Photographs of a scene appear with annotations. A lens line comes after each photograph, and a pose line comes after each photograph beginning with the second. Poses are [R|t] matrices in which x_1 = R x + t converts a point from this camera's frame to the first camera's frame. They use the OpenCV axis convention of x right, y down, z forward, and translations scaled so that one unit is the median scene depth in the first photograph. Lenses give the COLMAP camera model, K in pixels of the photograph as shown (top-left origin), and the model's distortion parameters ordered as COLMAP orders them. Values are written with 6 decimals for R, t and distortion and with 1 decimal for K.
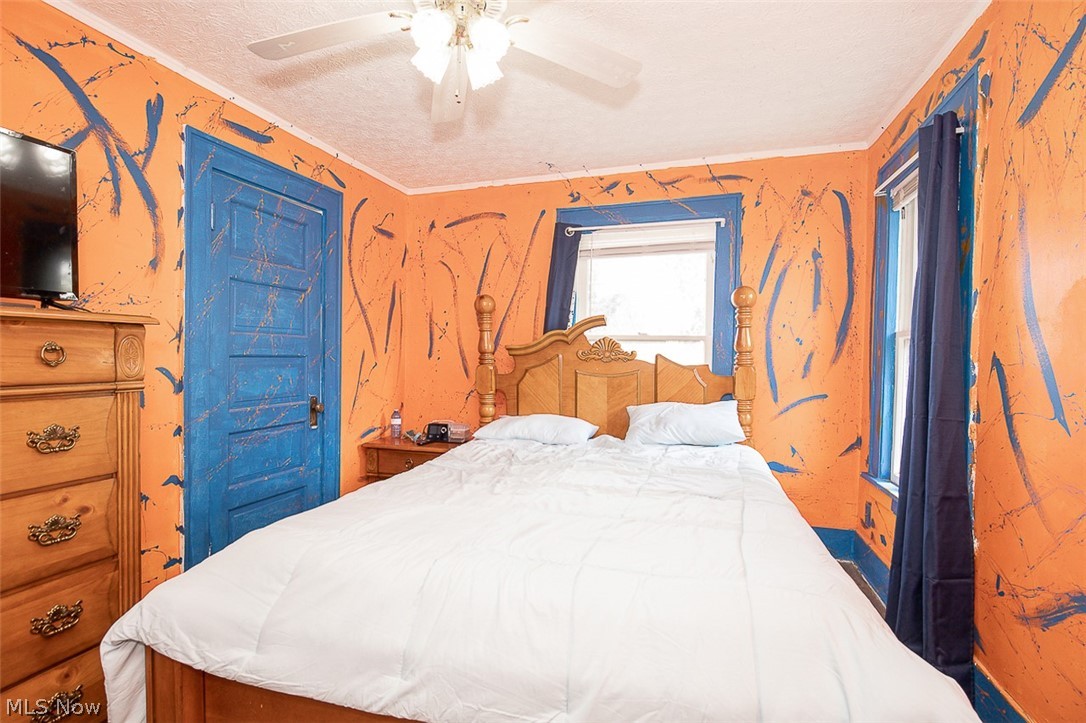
lens RADIAL K [[501.0, 0, 542.1], [0, 501.0, 367.3], [0, 0, 1]] dist [-0.013827, 0.000157]
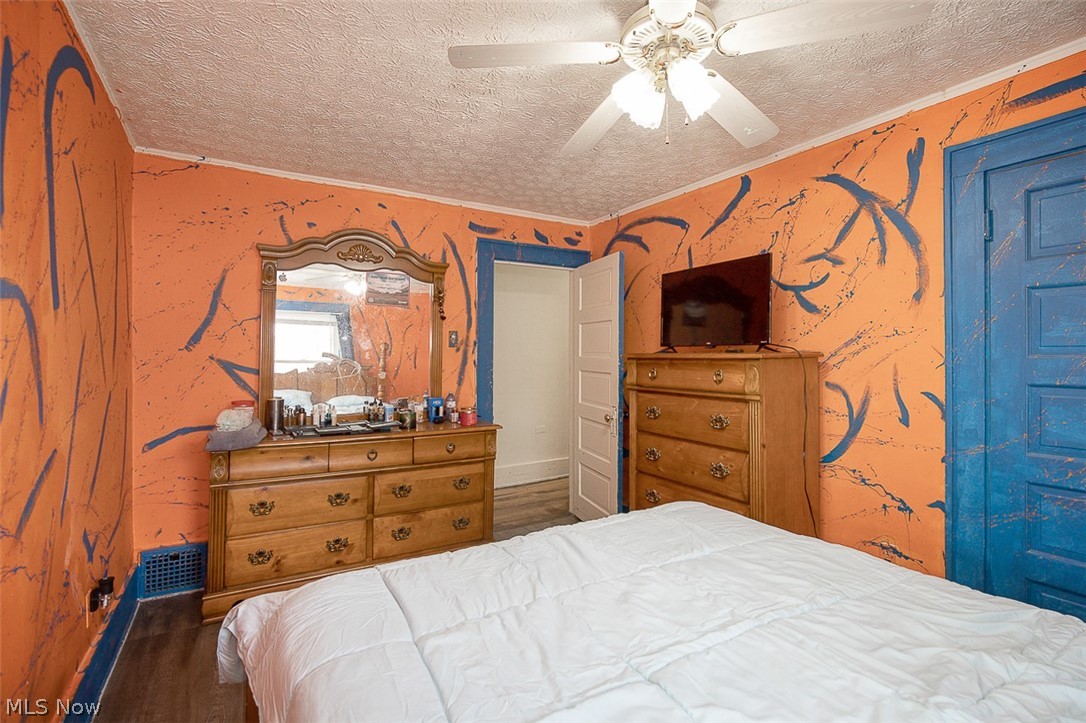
lens RADIAL K [[501.0, 0, 542.7], [0, 501.0, 351.7], [0, 0, 1]] dist [-0.013827, 0.000157]
pose [[-0.654919, -0.010580, -0.755625, 0.606120], [-0.024545, 0.999672, 0.007277, -0.079652], [0.755300, 0.023313, -0.654964, 1.164396]]
